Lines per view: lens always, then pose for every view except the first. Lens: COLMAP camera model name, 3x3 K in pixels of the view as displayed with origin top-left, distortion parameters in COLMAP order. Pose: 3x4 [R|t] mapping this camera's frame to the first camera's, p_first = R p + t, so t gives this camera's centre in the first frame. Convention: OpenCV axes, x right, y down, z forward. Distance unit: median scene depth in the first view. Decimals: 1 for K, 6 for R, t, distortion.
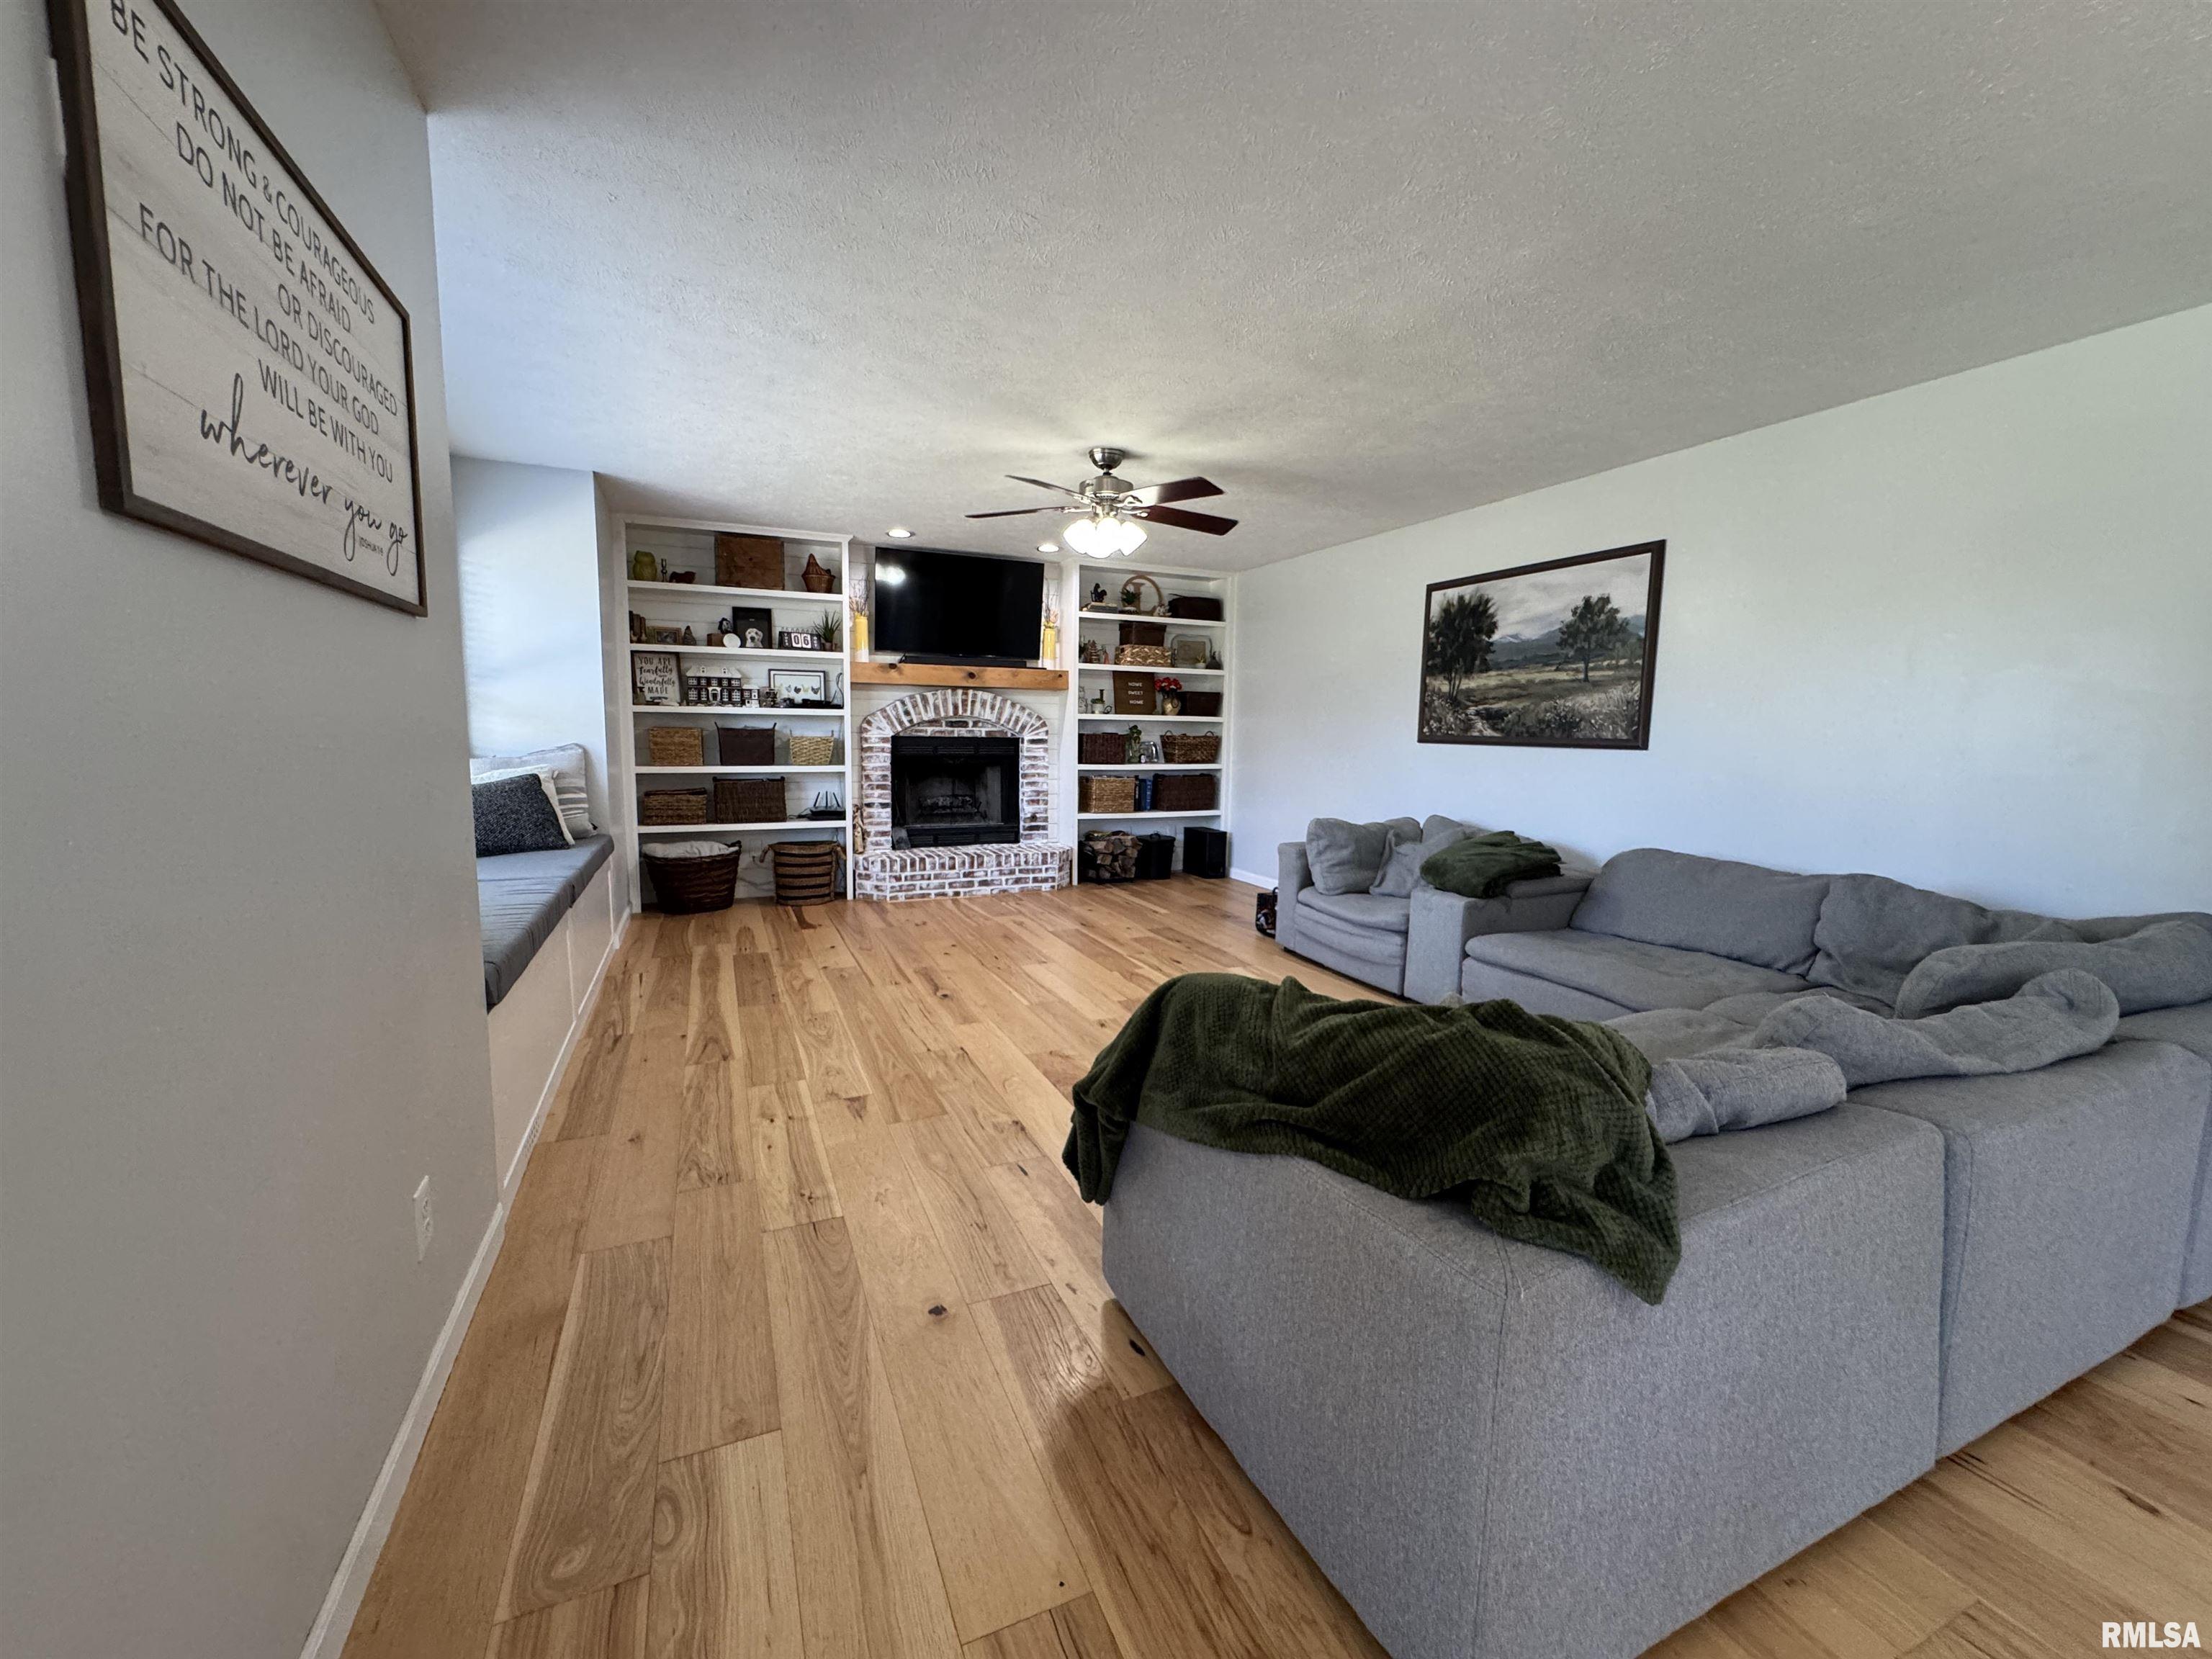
lens RADIAL K [[889.1, 0, 1105.9], [0, 889.1, 834.3], [0, 0, 1]] dist [-0.003834, -0.000188]
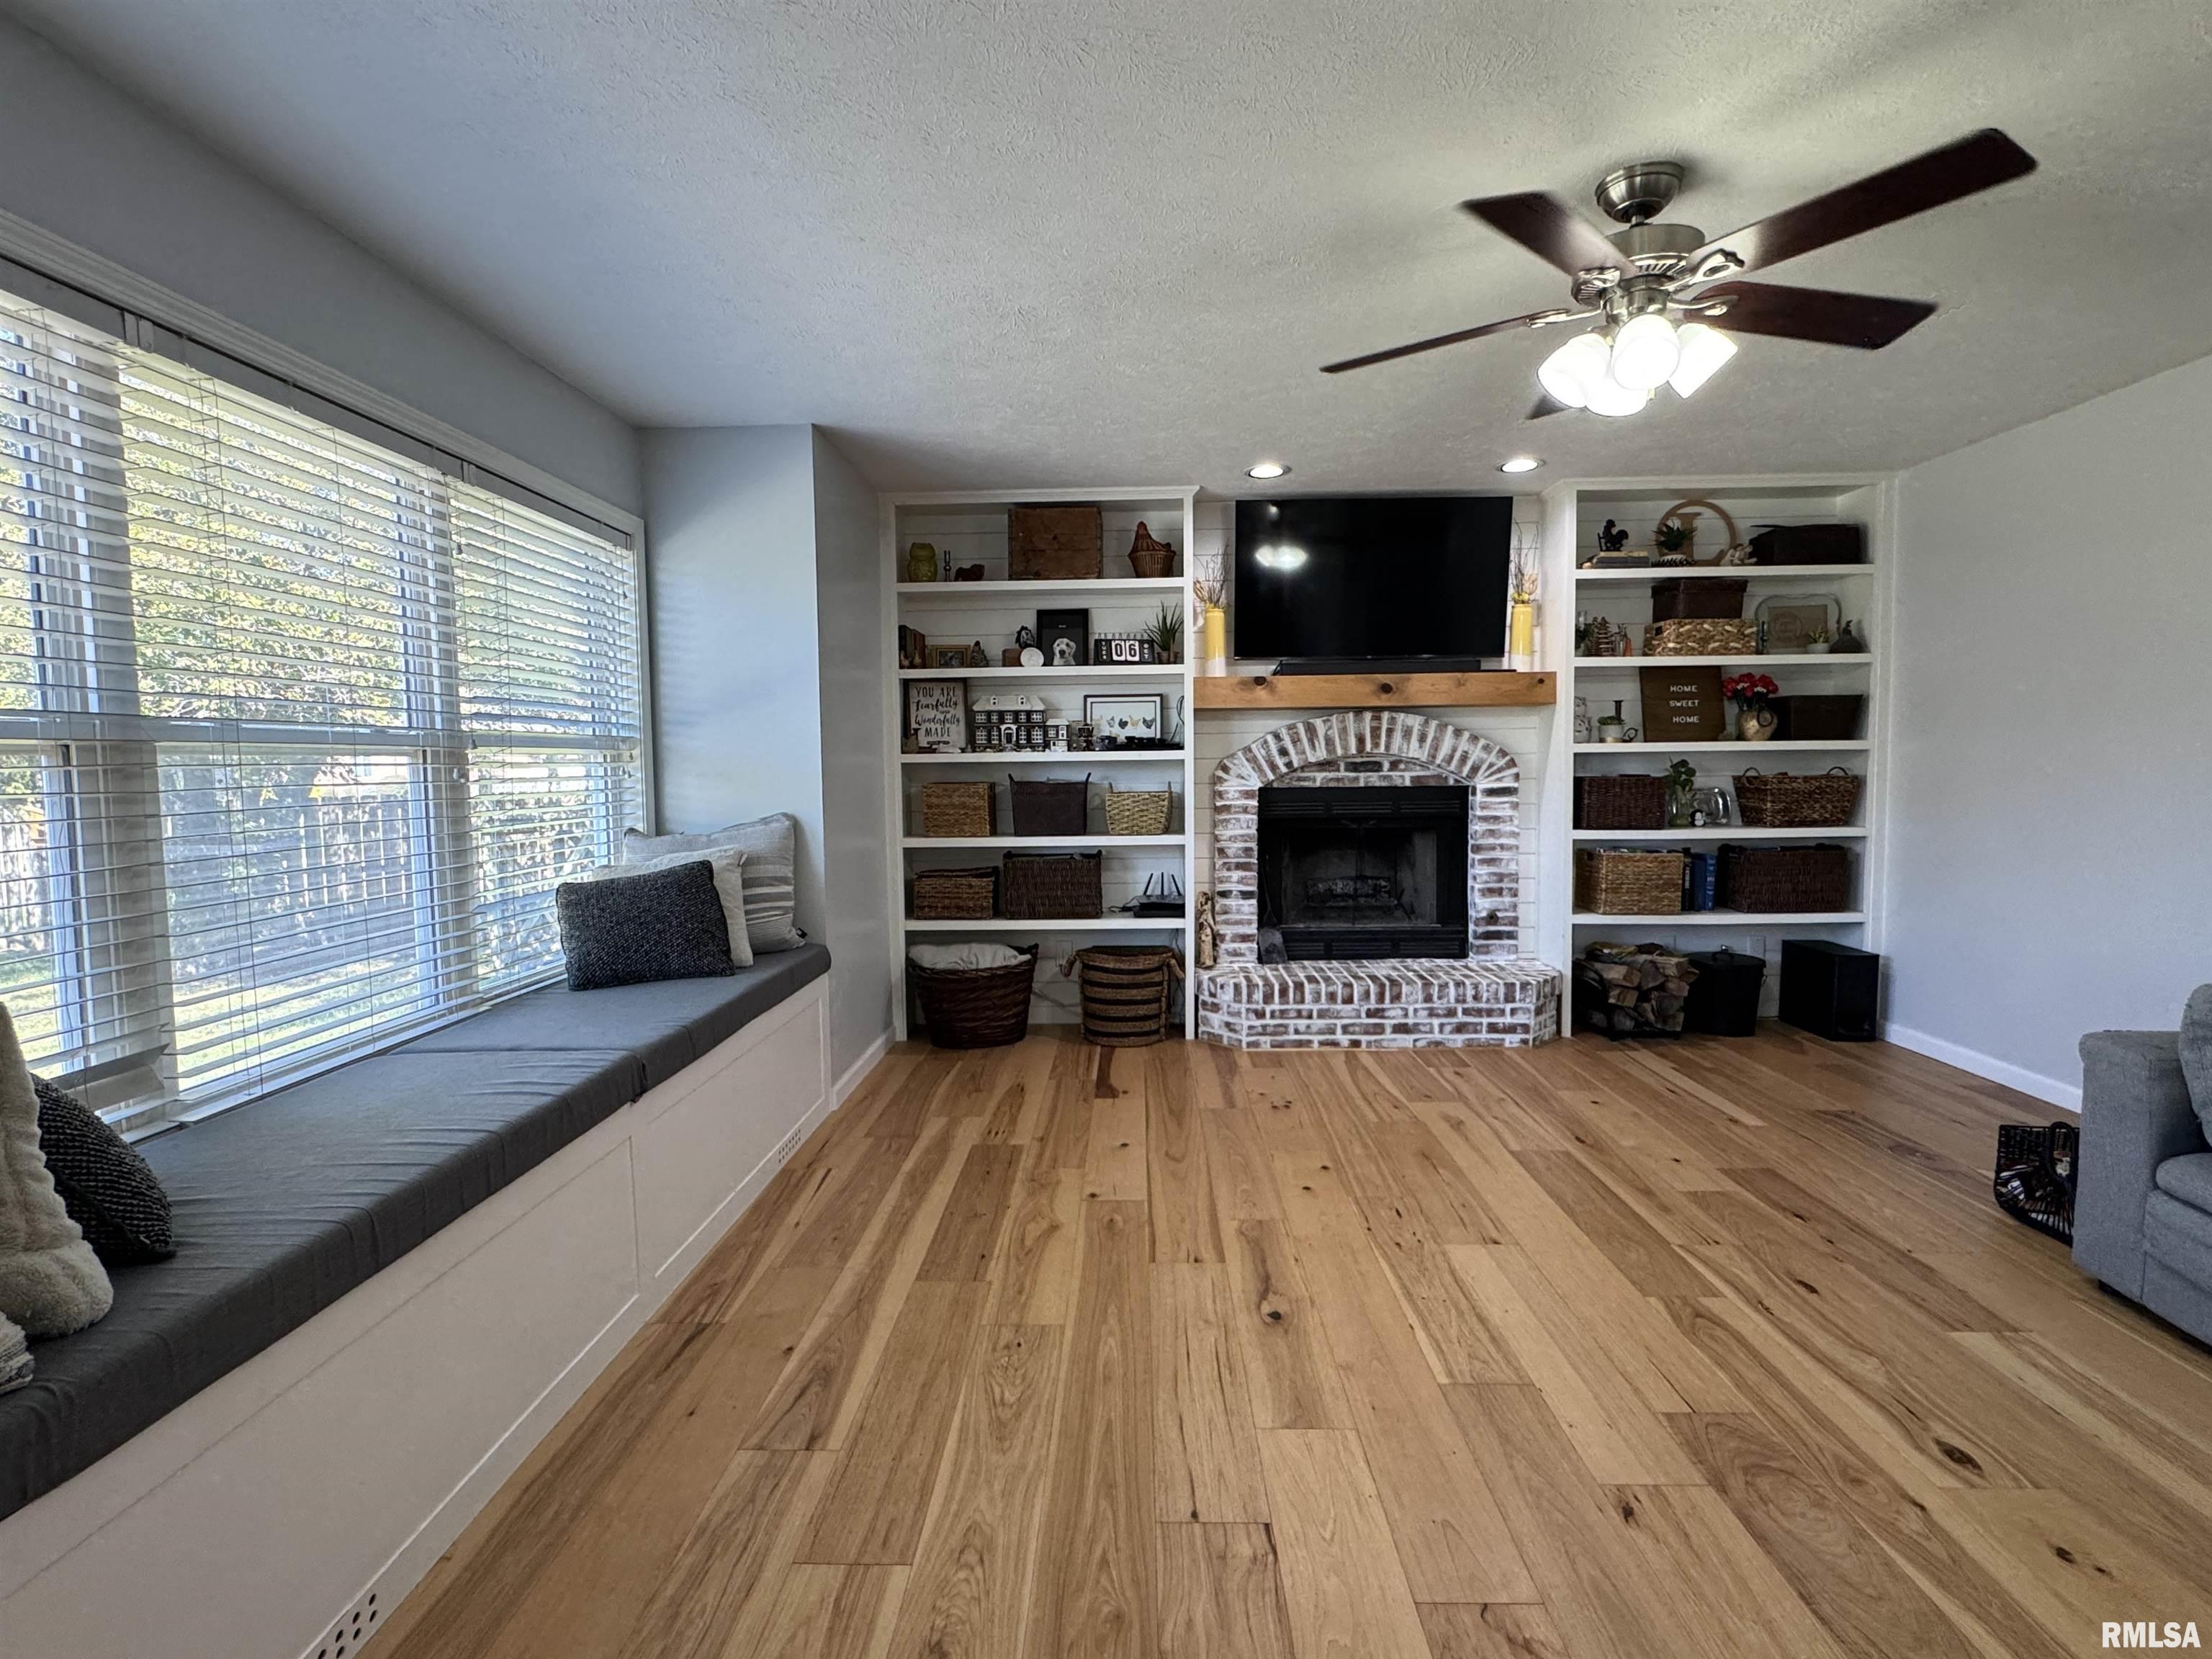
lens RADIAL K [[1072.3, 0, 1102.5], [0, 1072.3, 835.7], [0, 0, 1]] dist [-0.000597, 0.000165]
pose [[0.900973, 0.002690, -0.433867, -0.005044], [-0.025433, 0.998589, -0.046622, -0.038737], [0.433130, 0.053039, 0.899770, 0.263790]]
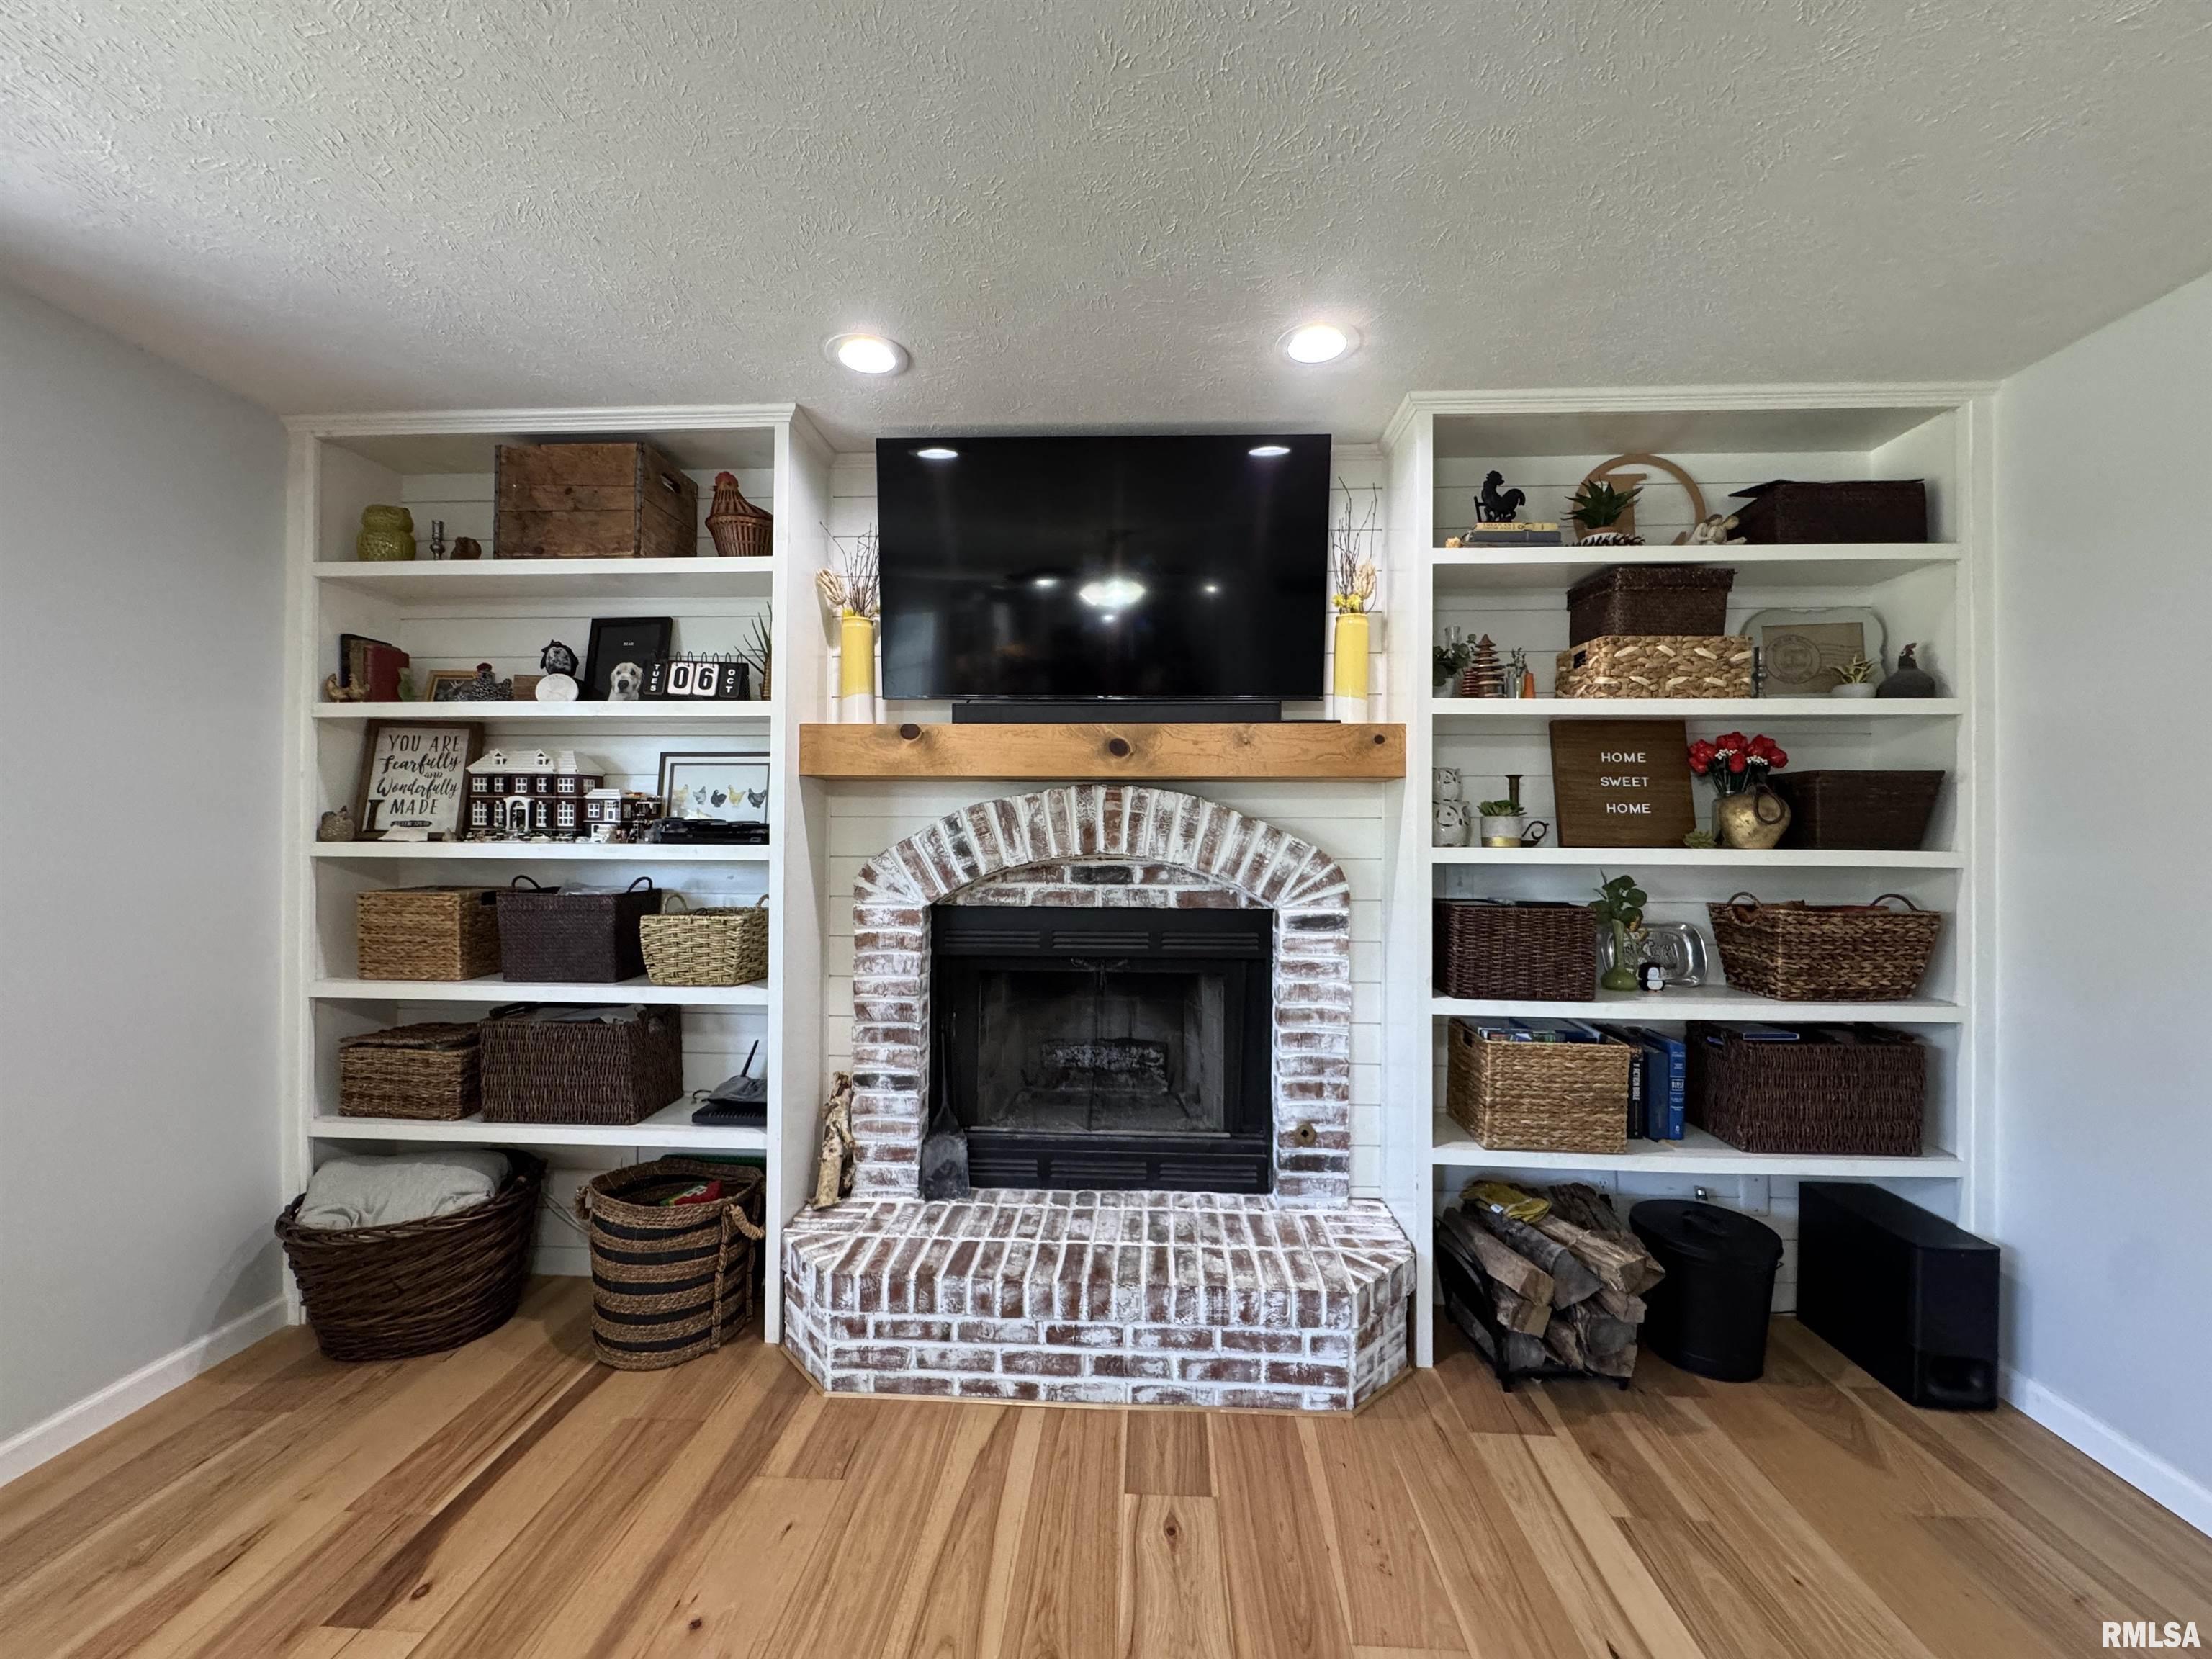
lens RADIAL K [[889.1, 0, 1107.7], [0, 889.1, 829.3], [0, 0, 1]] dist [-0.003834, -0.000188]
pose [[0.891526, -0.010424, -0.452850, 0.012417], [-0.046659, 0.992304, -0.114699, -0.109582], [0.450560, 0.123387, 0.884178, 0.722838]]
